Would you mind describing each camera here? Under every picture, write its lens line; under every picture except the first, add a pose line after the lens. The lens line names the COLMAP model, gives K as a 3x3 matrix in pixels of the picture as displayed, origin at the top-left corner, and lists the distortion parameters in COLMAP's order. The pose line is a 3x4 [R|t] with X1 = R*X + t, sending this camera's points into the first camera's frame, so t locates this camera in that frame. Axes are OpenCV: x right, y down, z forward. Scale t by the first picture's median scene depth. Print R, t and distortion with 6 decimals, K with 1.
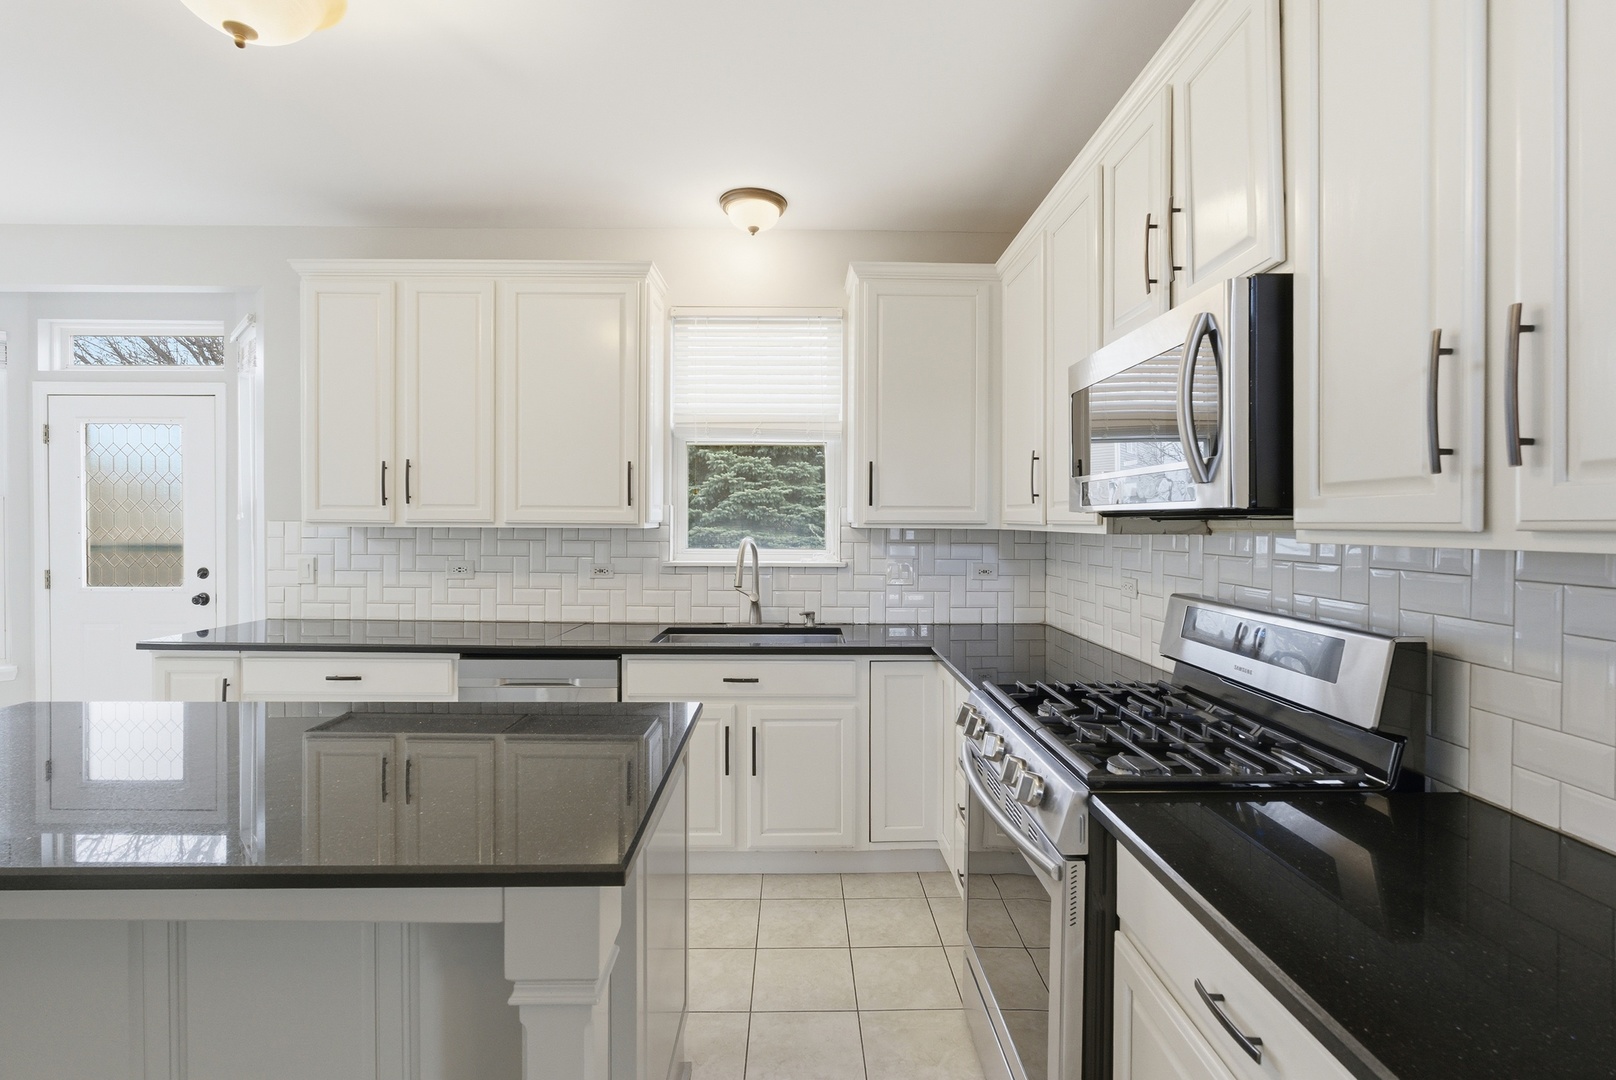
lens RADIAL K [[728.4, 0, 809.0], [0, 728.4, 537.6], [0, 0, 1]] dist [-0.001025, 0.000458]
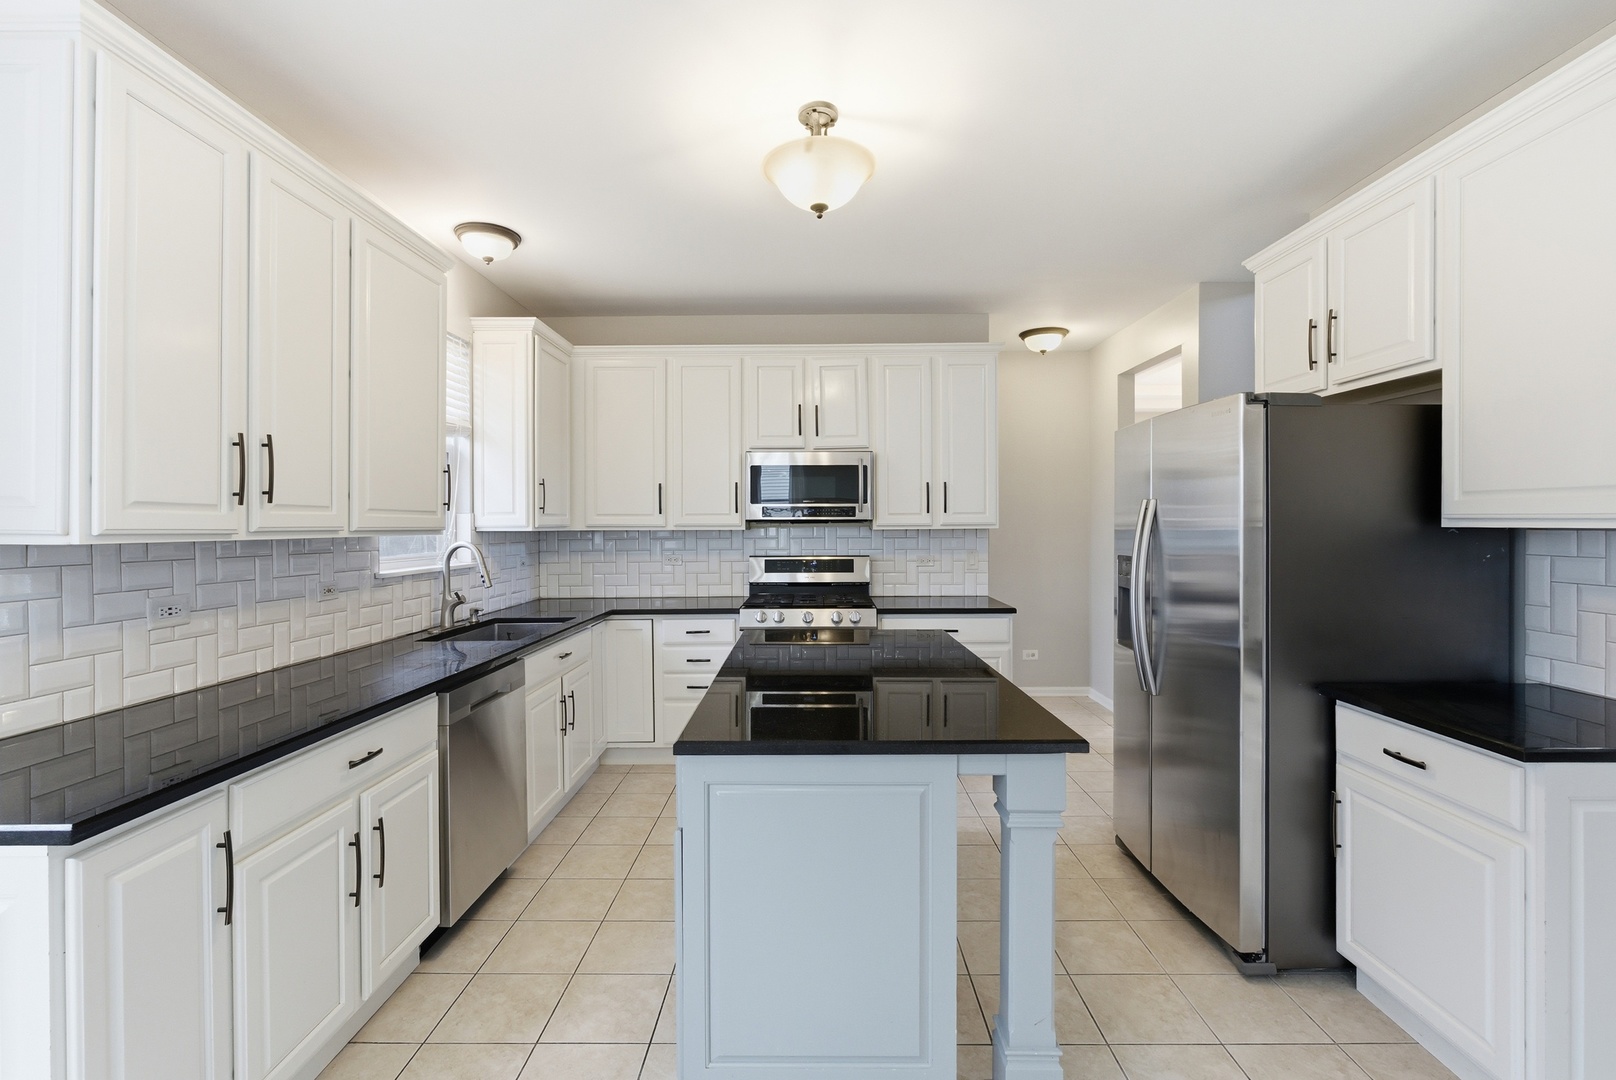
lens RADIAL K [[728.4, 0, 812.0], [0, 728.4, 525.5], [0, 0, 1]] dist [-0.001025, 0.000458]
pose [[0.019172, -0.006421, 0.999796, -1.071512], [0.026468, 0.999632, 0.005912, -0.016058], [-0.999466, 0.026349, 0.019335, 0.454137]]
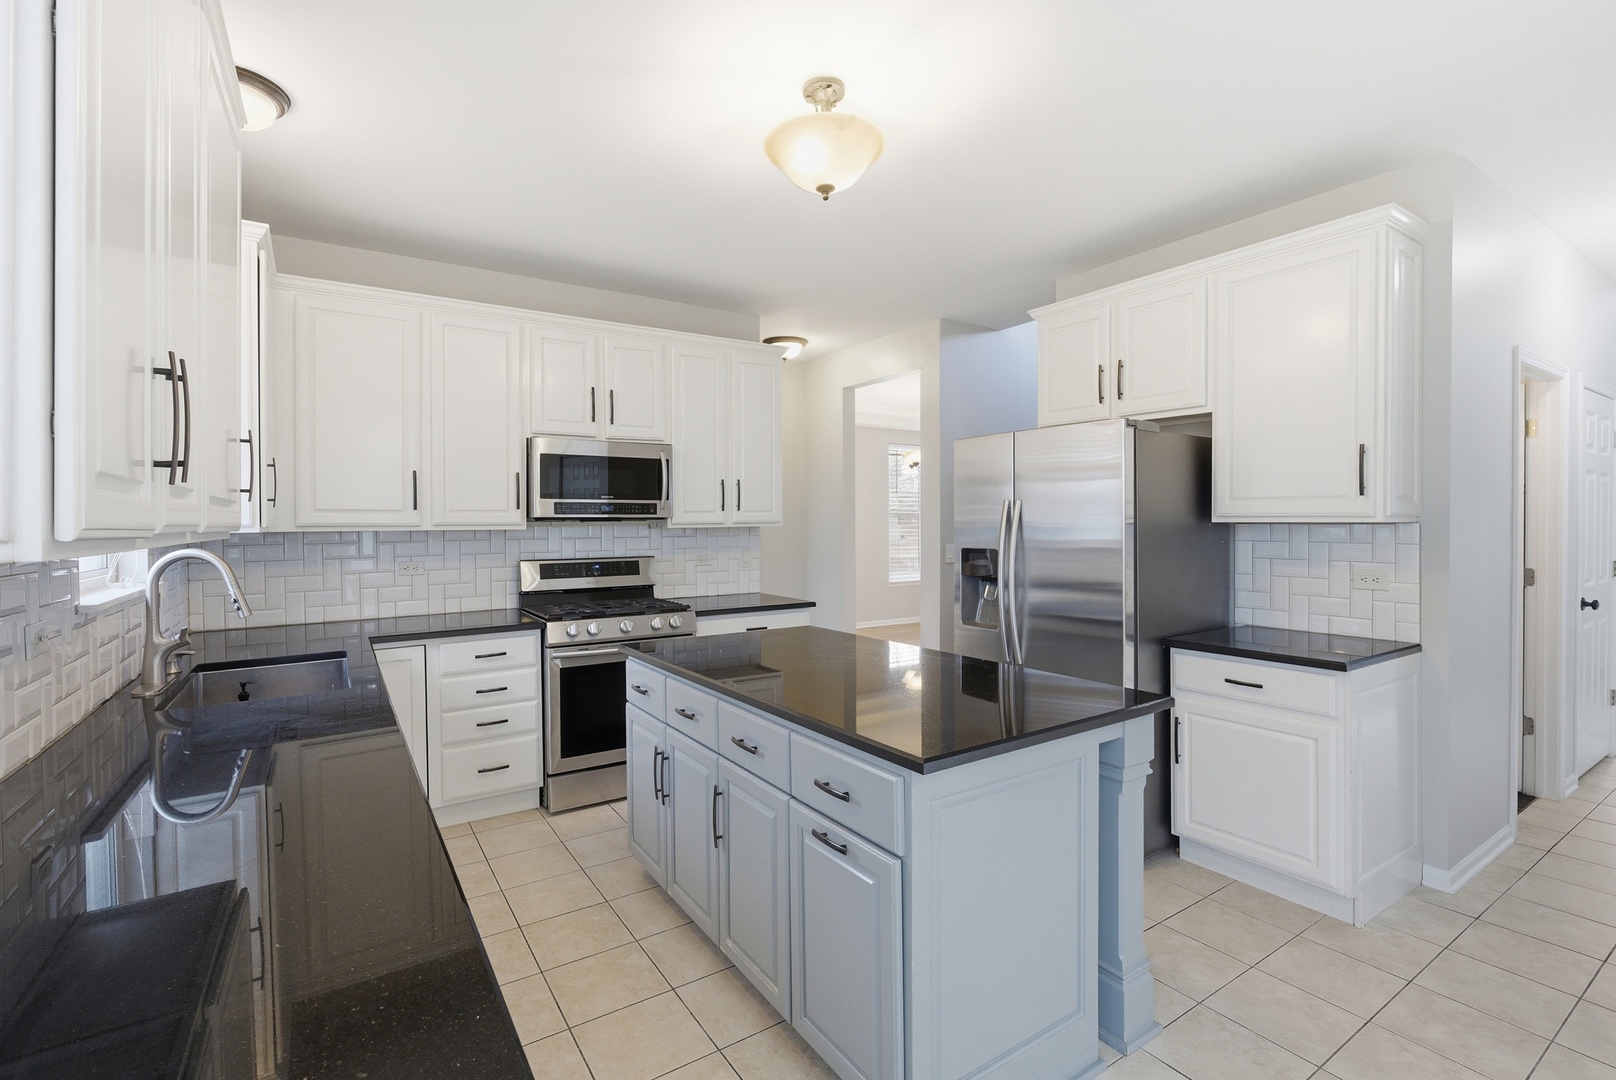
lens RADIAL K [[728.4, 0, 810.2], [0, 728.4, 533.0], [0, 0, 1]] dist [-0.001025, 0.000458]
pose [[-0.539936, -0.014346, 0.841584, -0.969095], [0.022945, 0.999232, 0.031755, -0.021055], [-0.841393, 0.036456, -0.539192, 0.716170]]
